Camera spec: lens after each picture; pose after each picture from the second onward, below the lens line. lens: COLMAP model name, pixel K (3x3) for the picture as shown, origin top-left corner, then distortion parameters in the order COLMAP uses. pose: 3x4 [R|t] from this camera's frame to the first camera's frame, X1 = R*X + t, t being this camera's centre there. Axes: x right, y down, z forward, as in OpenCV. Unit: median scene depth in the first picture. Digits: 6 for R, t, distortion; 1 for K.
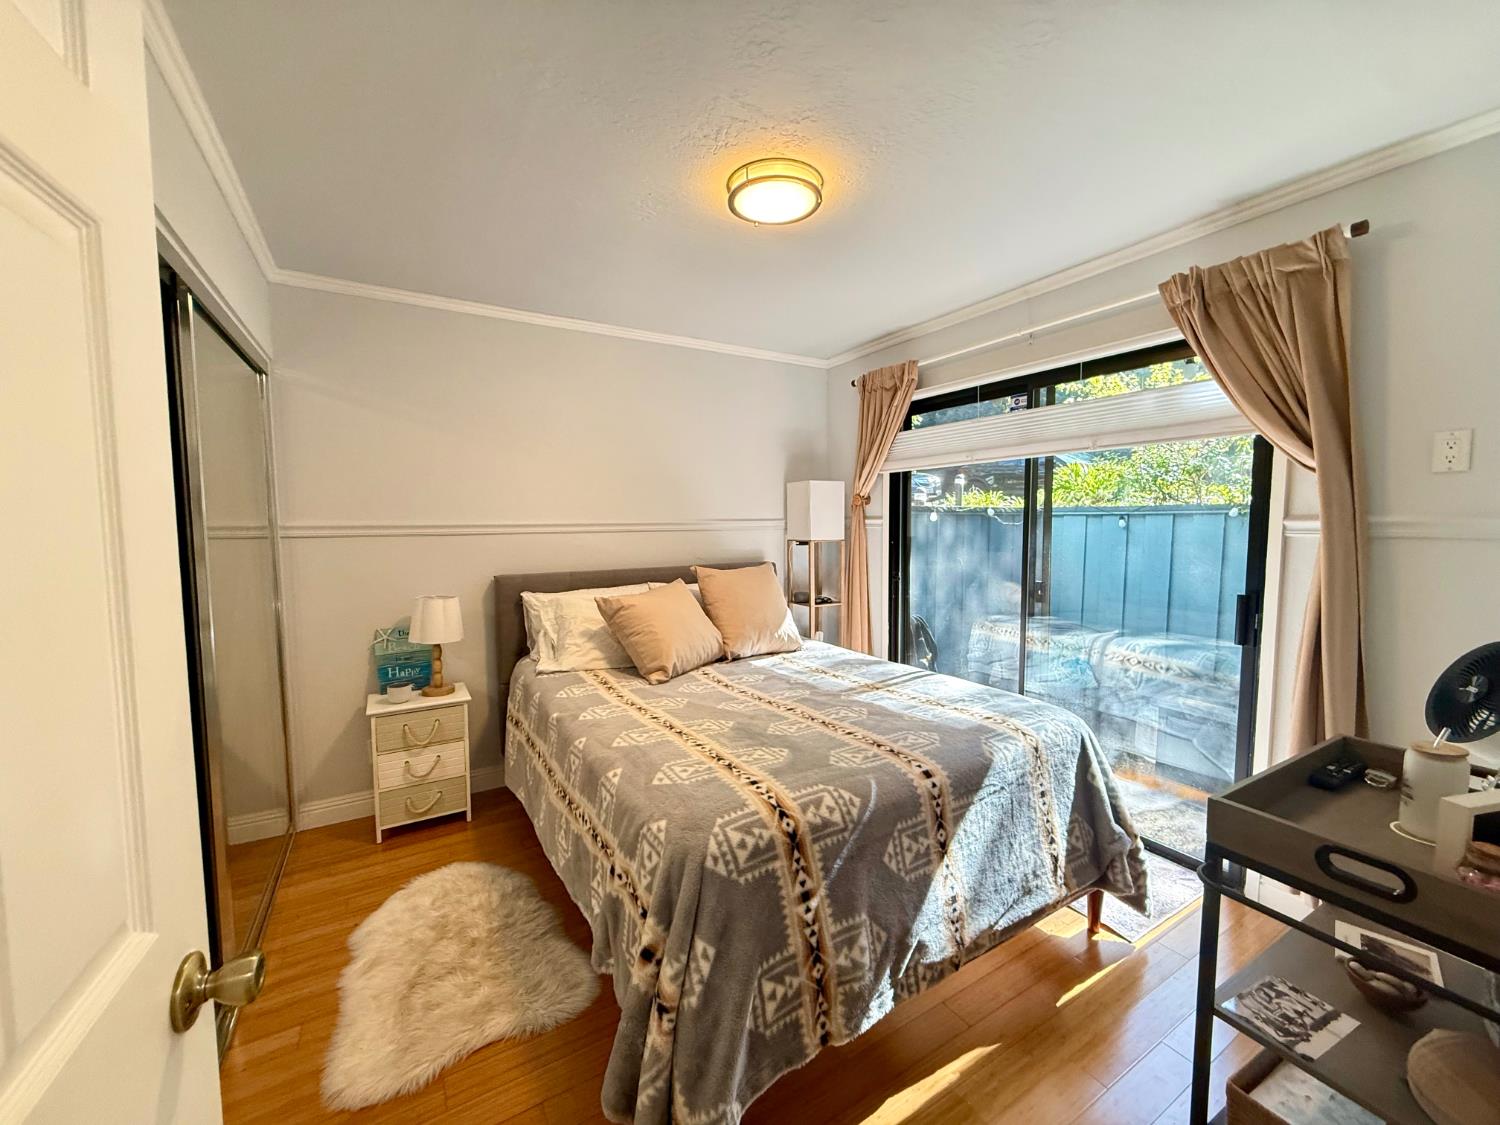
lens RADIAL K [[599.6, 0, 746.7], [0, 599.6, 561.3], [0, 0, 1]] dist [-0.001759, 0.001043]
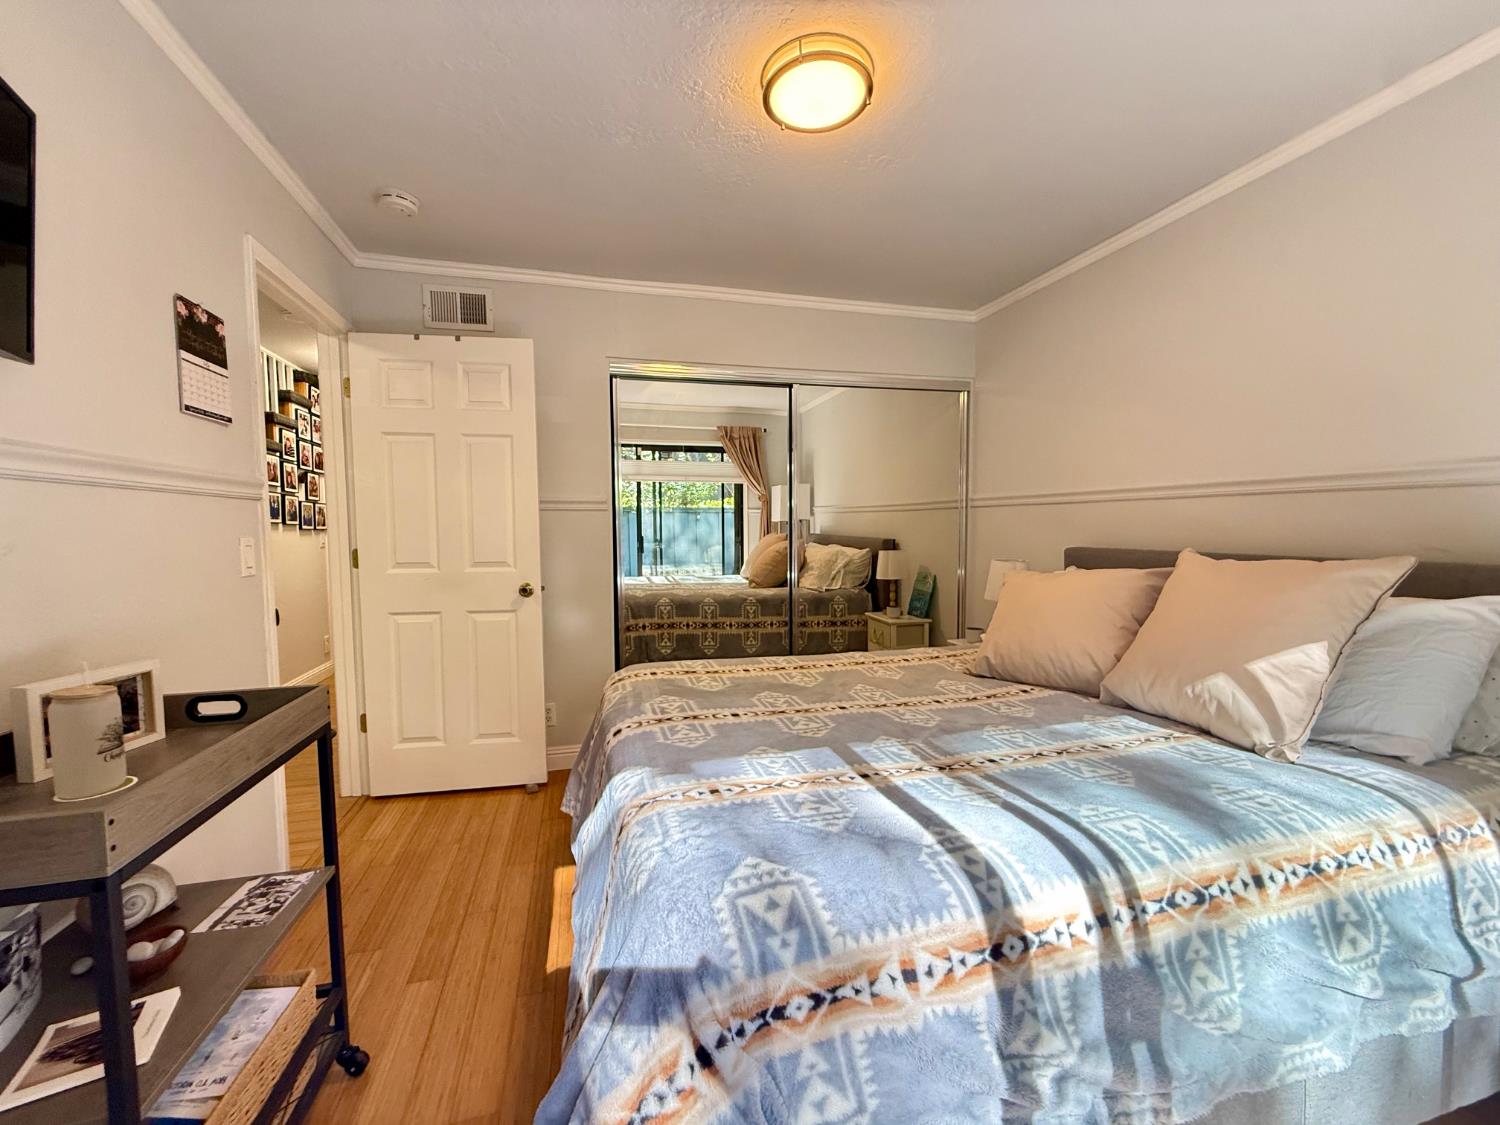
lens RADIAL K [[599.6, 0, 743.7], [0, 599.6, 561.3], [0, 0, 1]] dist [-0.001759, 0.001043]
pose [[-0.265830, 0.070293, -0.961454, 0.762855], [-0.058637, 0.994312, 0.088908, -0.008018], [0.962235, 0.080011, -0.260196, 0.947226]]
